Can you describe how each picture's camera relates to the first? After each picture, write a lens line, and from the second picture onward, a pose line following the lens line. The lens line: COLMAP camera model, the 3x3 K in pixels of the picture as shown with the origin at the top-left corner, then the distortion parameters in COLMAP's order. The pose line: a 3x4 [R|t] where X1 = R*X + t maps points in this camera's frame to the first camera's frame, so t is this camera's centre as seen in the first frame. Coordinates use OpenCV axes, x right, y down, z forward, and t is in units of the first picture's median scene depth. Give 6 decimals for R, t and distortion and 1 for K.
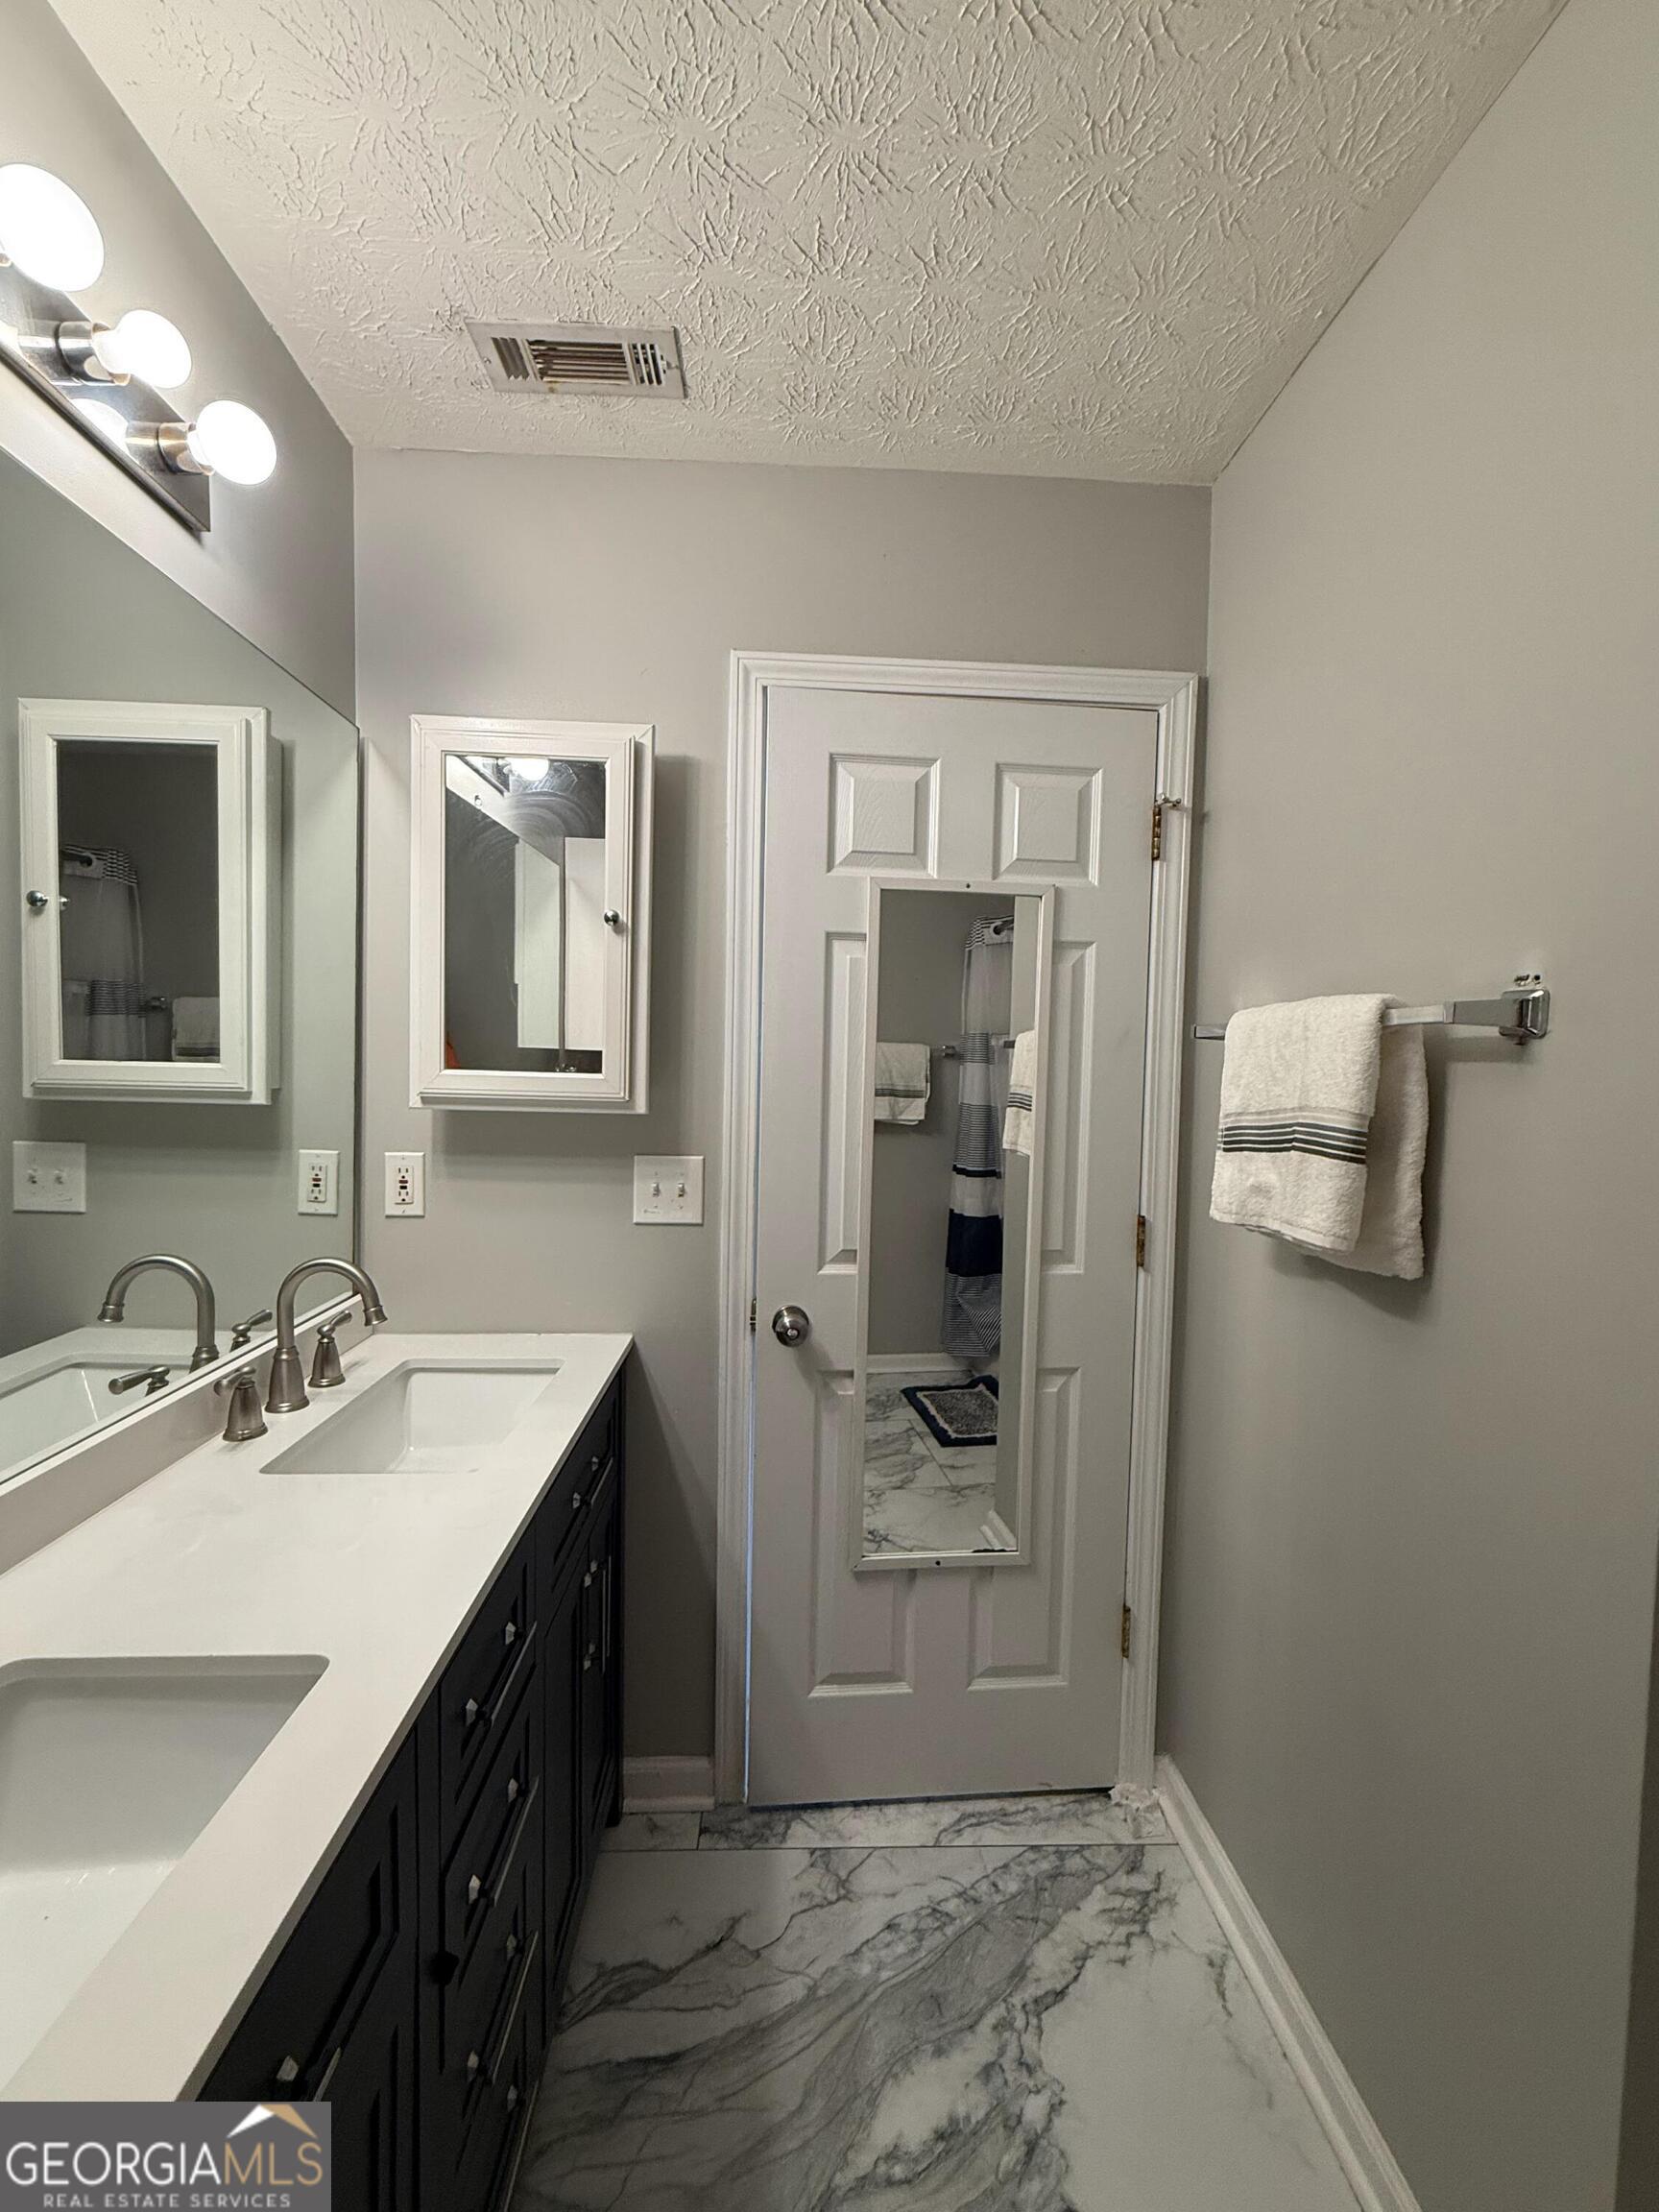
lens RADIAL K [[957.4, 0, 834.6], [0, 957.4, 1107.1], [0, 0, 1]] dist [0.000013, 0.000027]
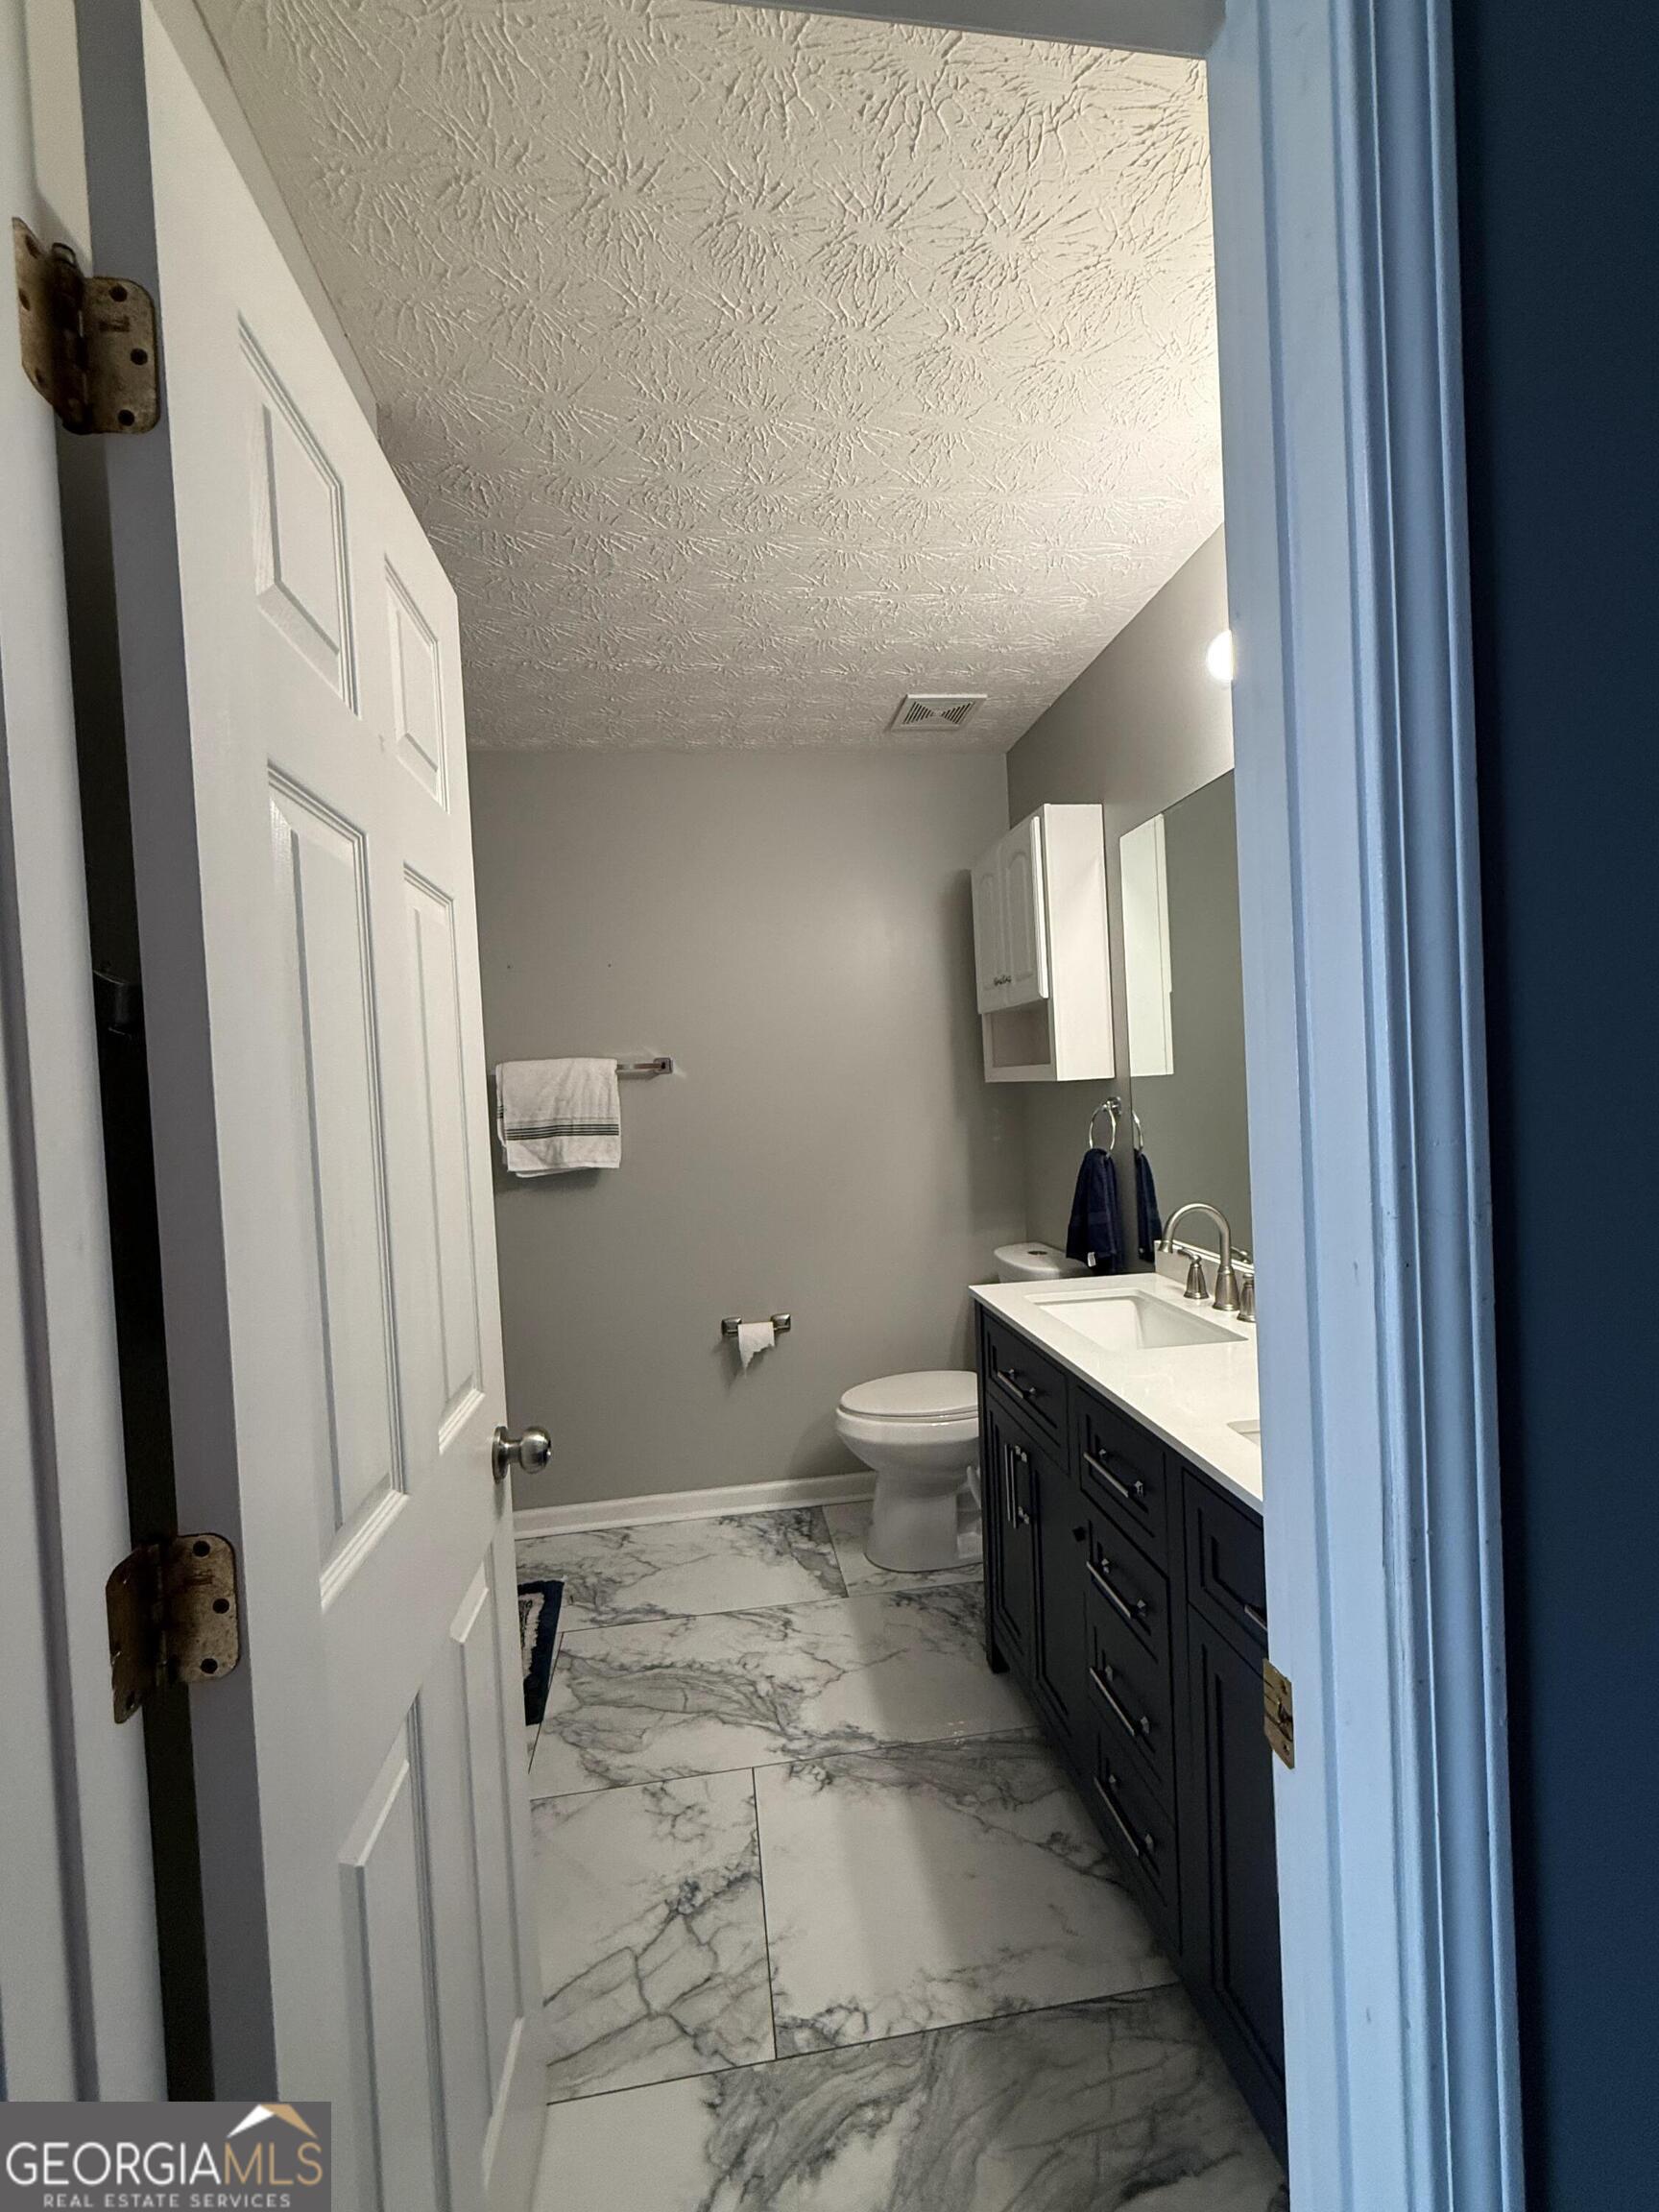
lens RADIAL K [[957.4, 0, 831.4], [0, 957.4, 1108.3], [0, 0, 1]] dist [0.000013, 0.000027]
pose [[-0.995267, 0.028605, -0.092877, 0.170384], [0.022323, 0.997437, 0.067984, -0.070372], [0.094583, 0.065589, -0.993354, 1.927859]]
